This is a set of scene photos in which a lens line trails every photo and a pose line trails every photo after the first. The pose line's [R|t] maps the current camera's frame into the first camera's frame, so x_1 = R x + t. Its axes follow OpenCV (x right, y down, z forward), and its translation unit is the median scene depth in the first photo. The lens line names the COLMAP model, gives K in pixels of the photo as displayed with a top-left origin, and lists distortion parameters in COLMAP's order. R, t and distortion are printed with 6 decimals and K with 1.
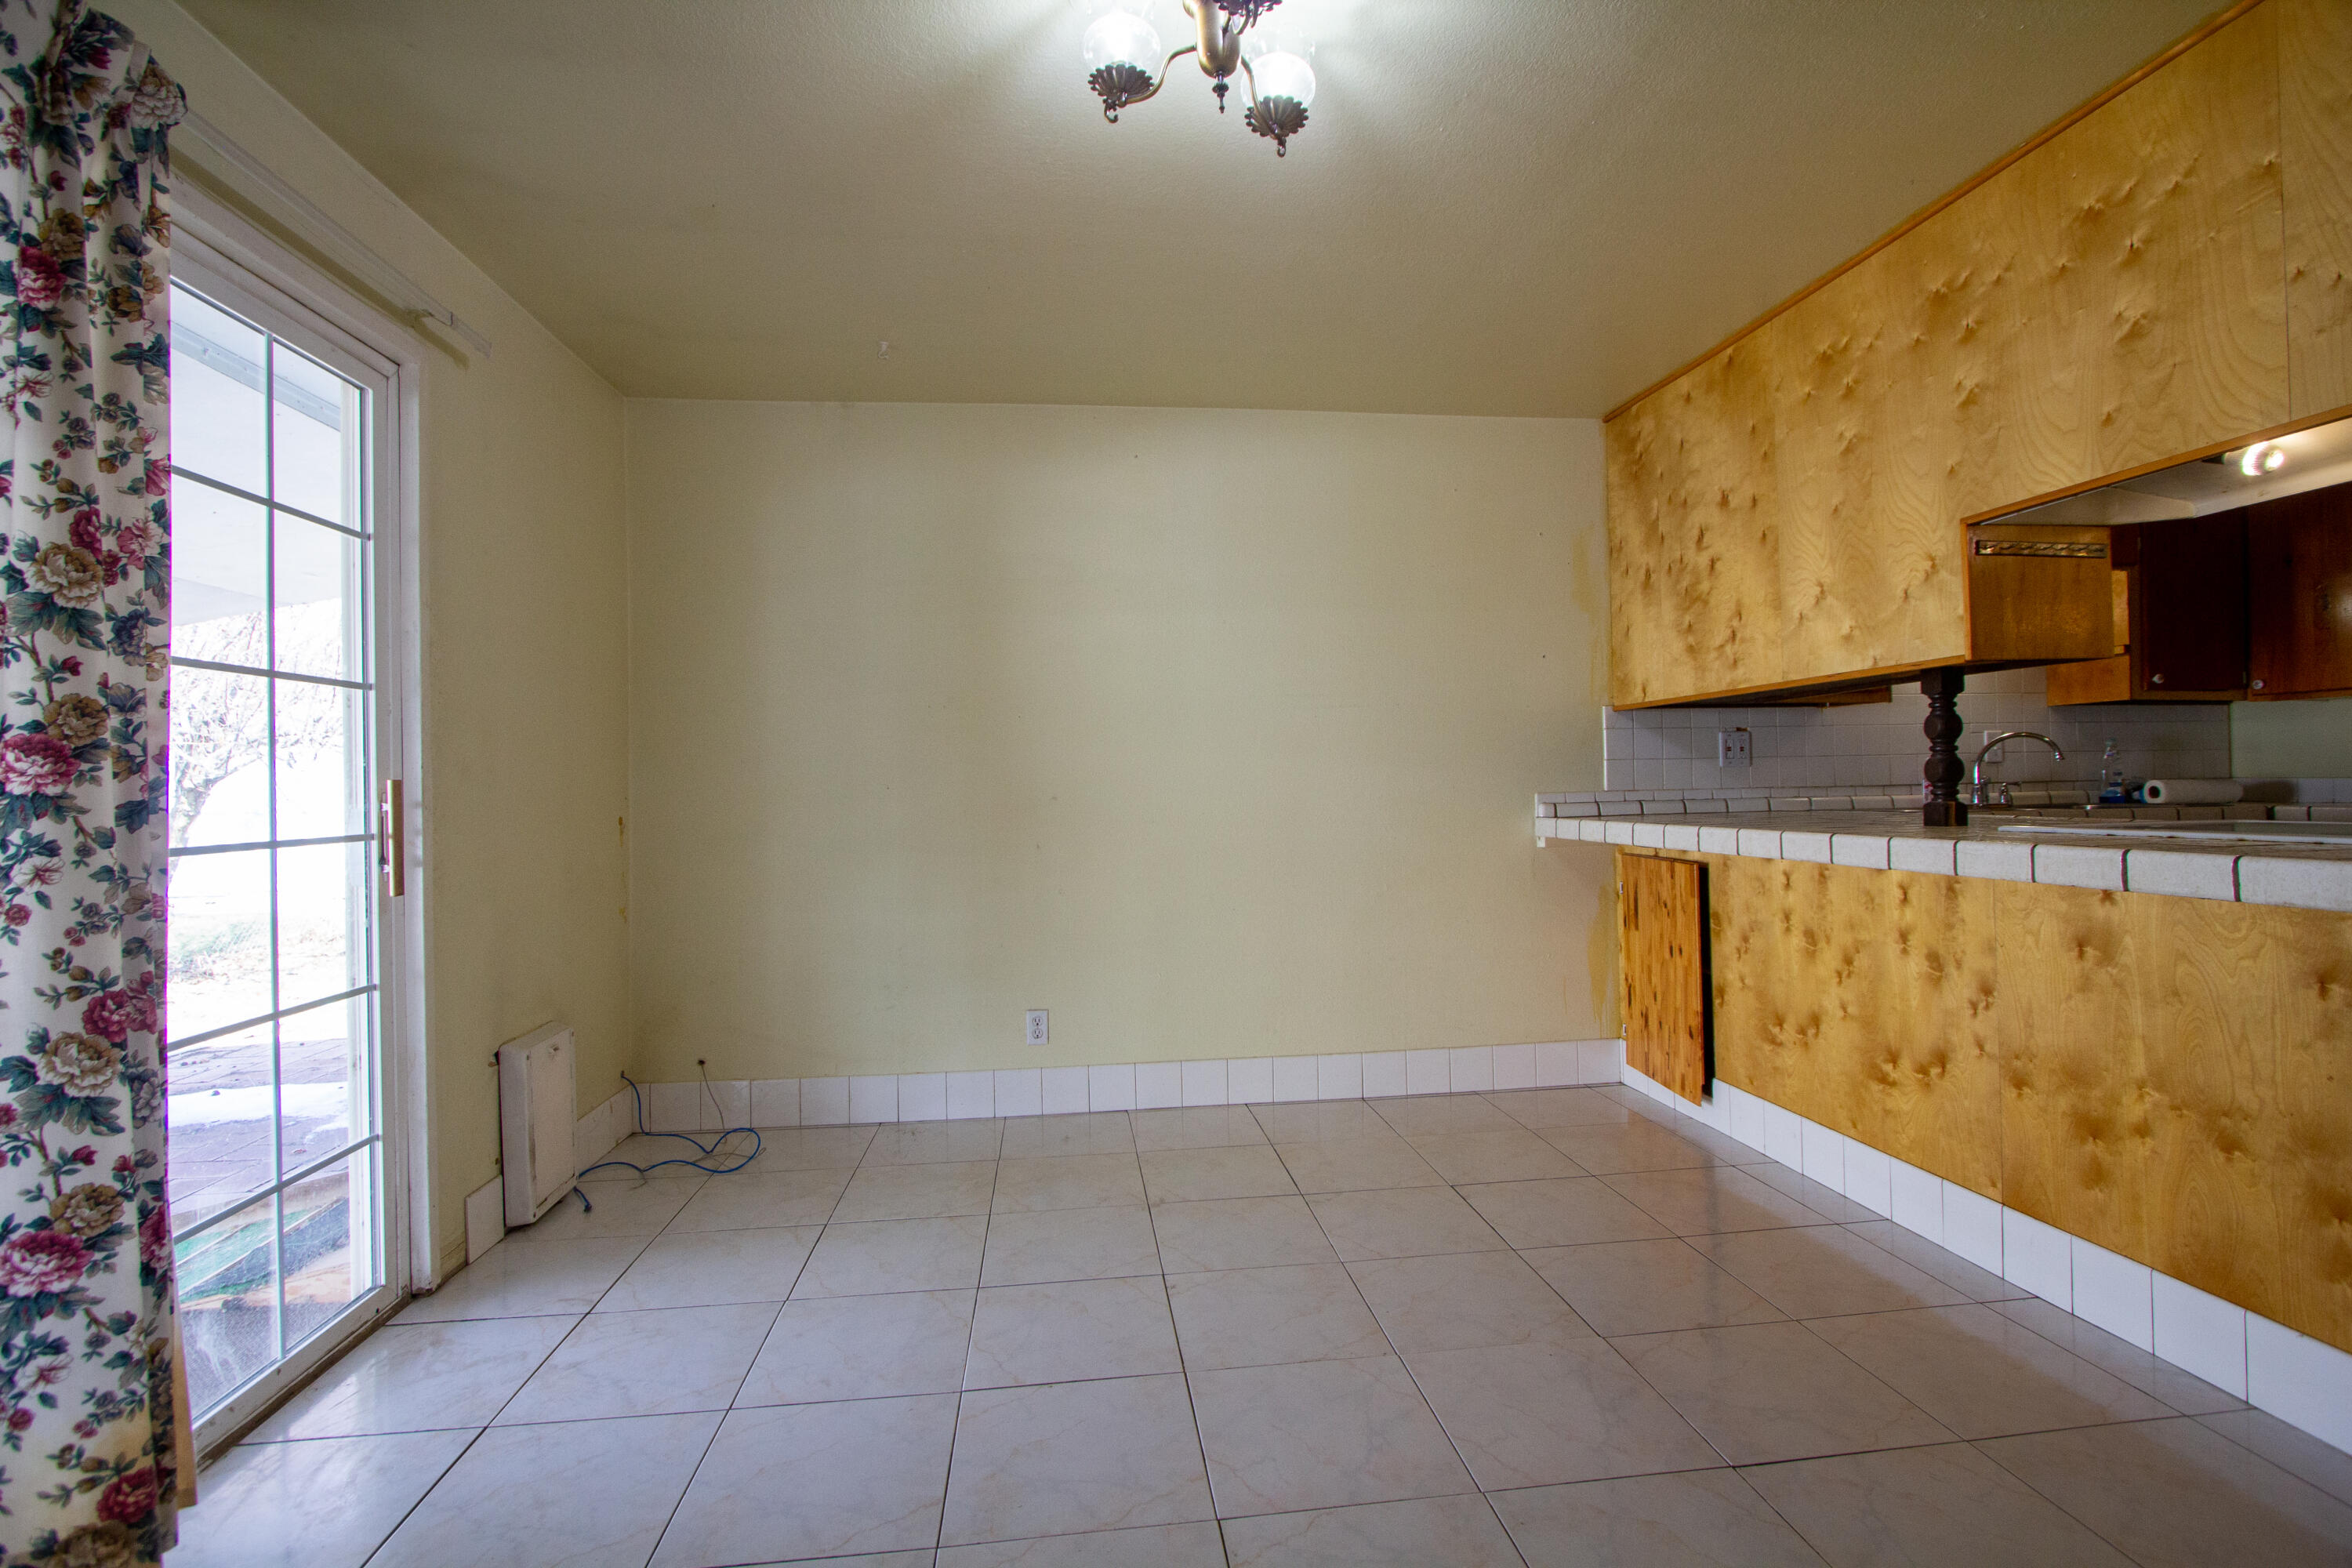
lens RADIAL K [[1075.7, 0, 1175.5], [0, 1075.7, 772.7], [0, 0, 1]] dist [-0.018208, 0.003484]
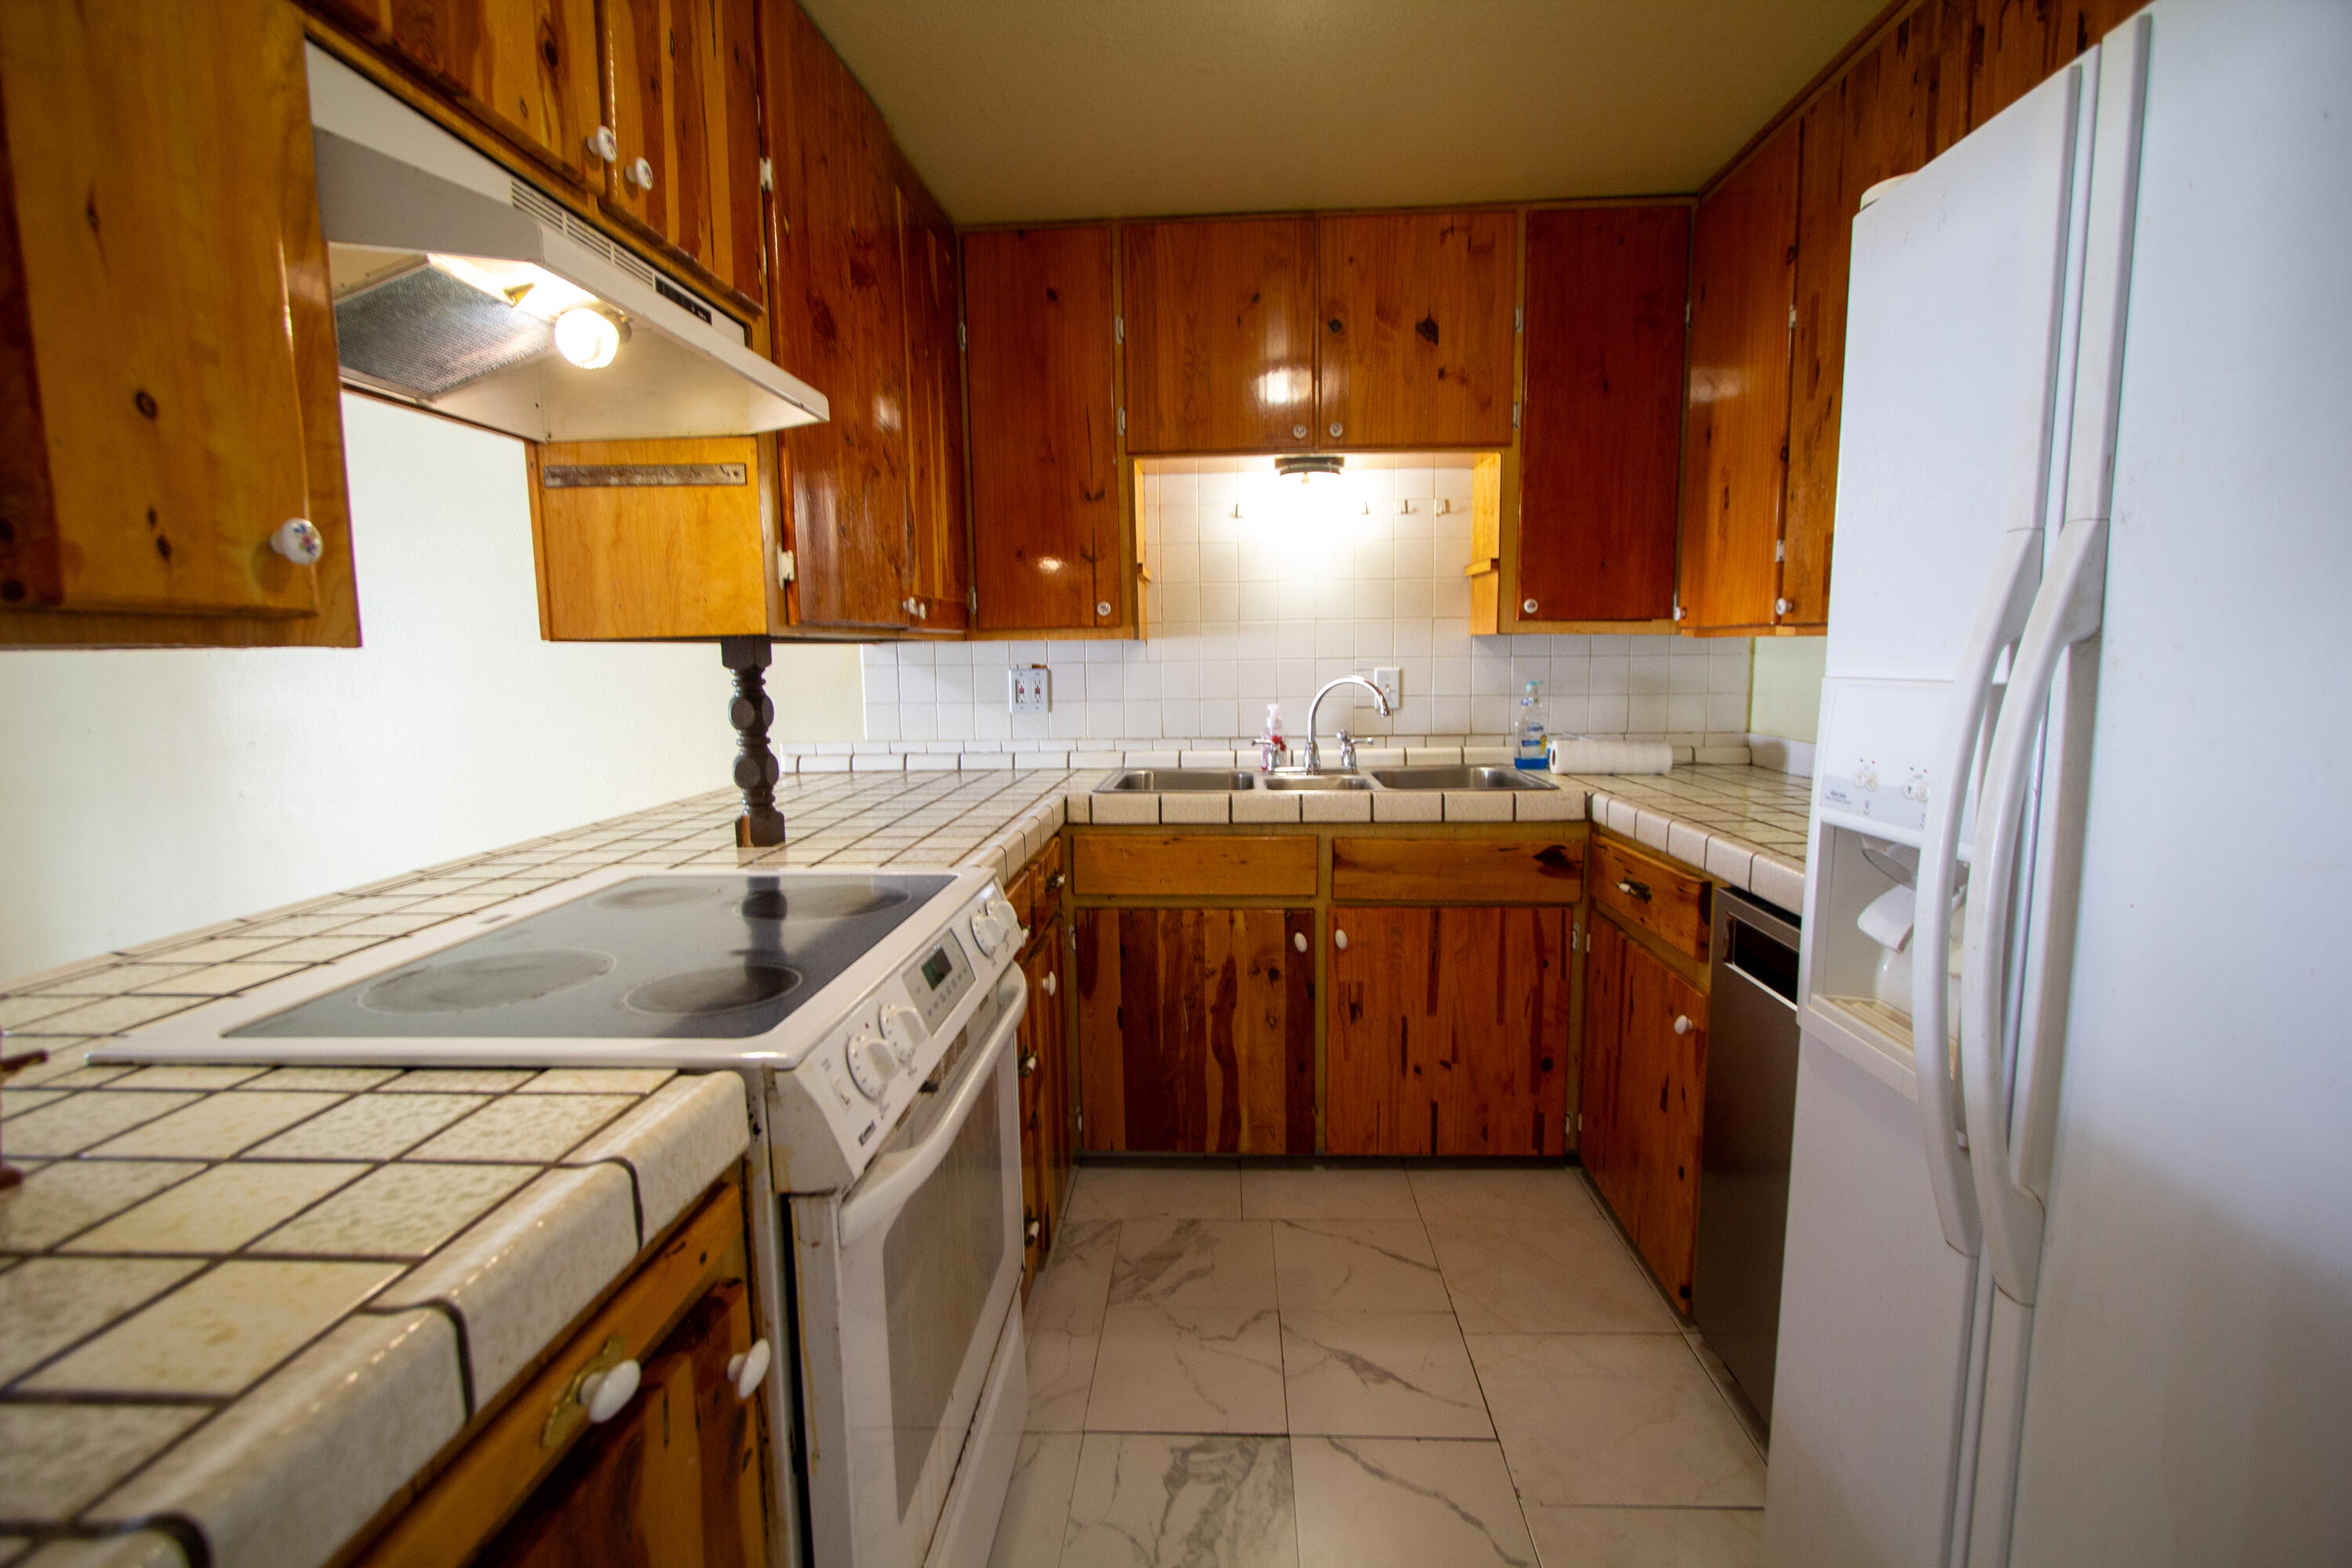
lens RADIAL K [[1075.7, 0, 1175.5], [0, 1075.7, 772.7], [0, 0, 1]] dist [-0.018208, 0.003484]
pose [[0.987194, 0.022394, -0.157948, 1.268814], [-0.001701, 0.991519, 0.129949, -0.110816], [0.159518, -0.128016, 0.978859, 0.356237]]
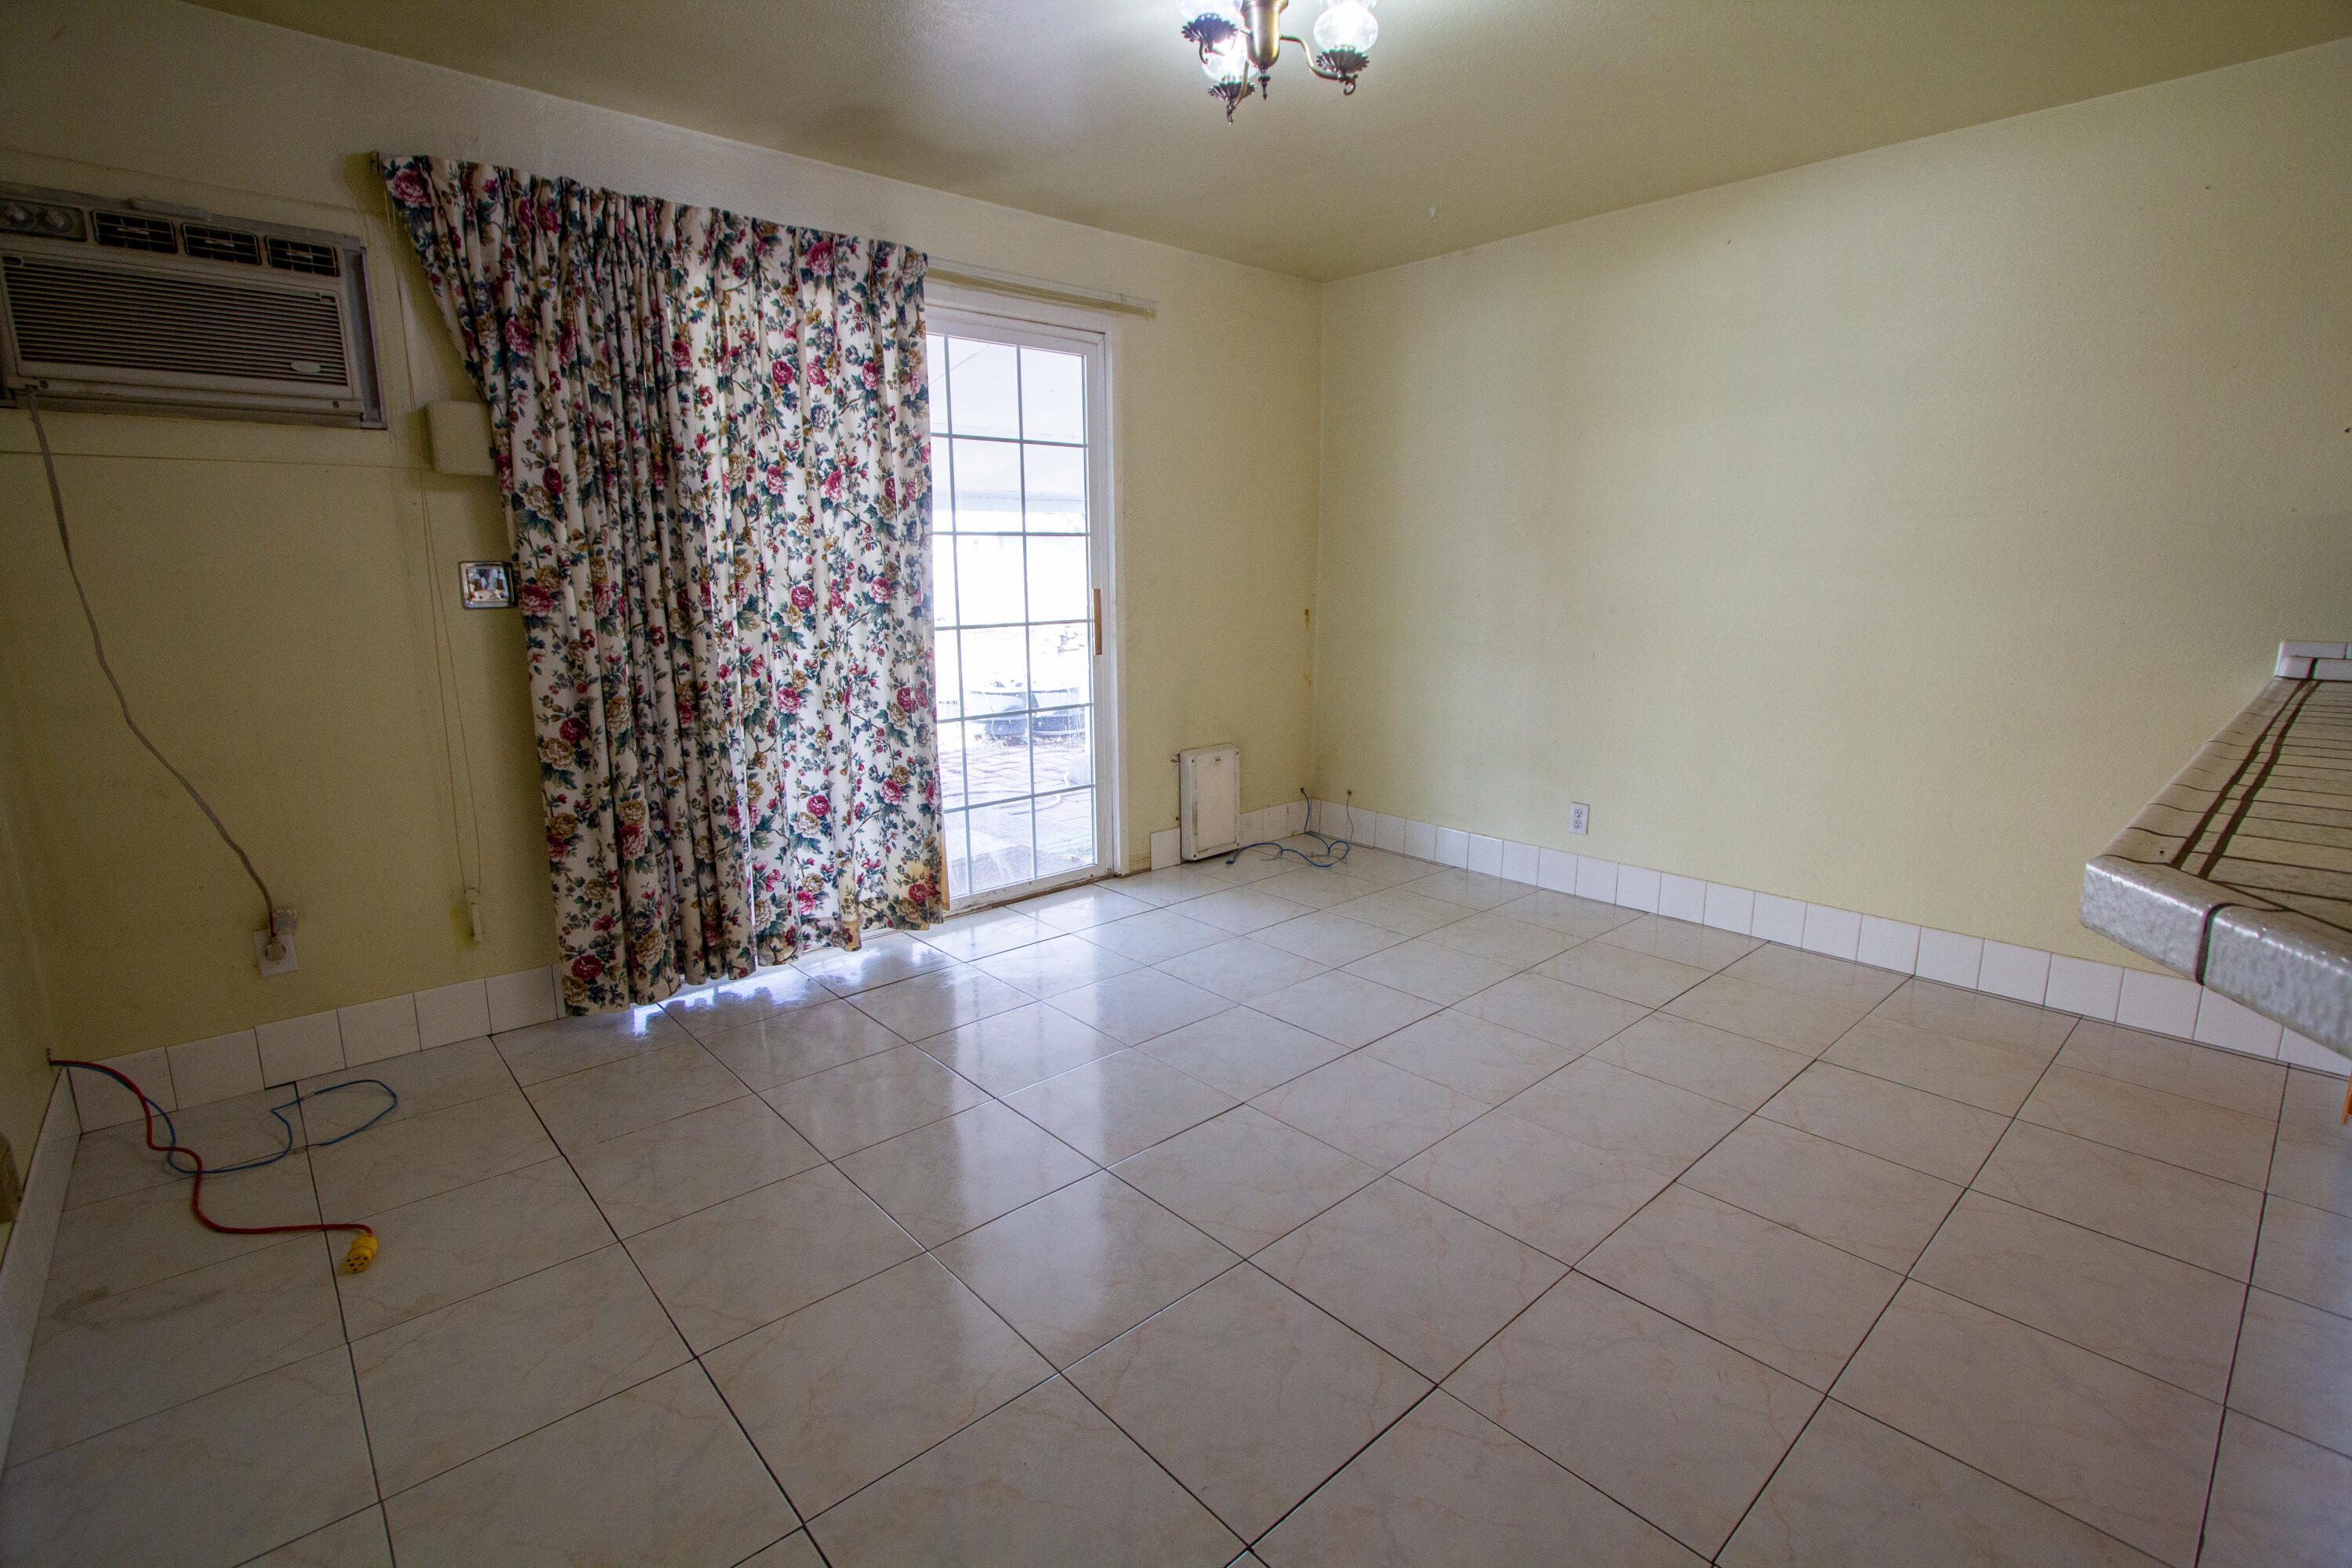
lens RADIAL K [[1075.7, 0, 1175.5], [0, 1075.7, 772.7], [0, 0, 1]] dist [-0.018208, 0.003484]
pose [[0.581571, 0.171119, -0.795295, 0.771273], [0.002529, 0.977241, 0.212117, -0.069908], [0.813492, -0.125373, 0.567902, 0.060399]]
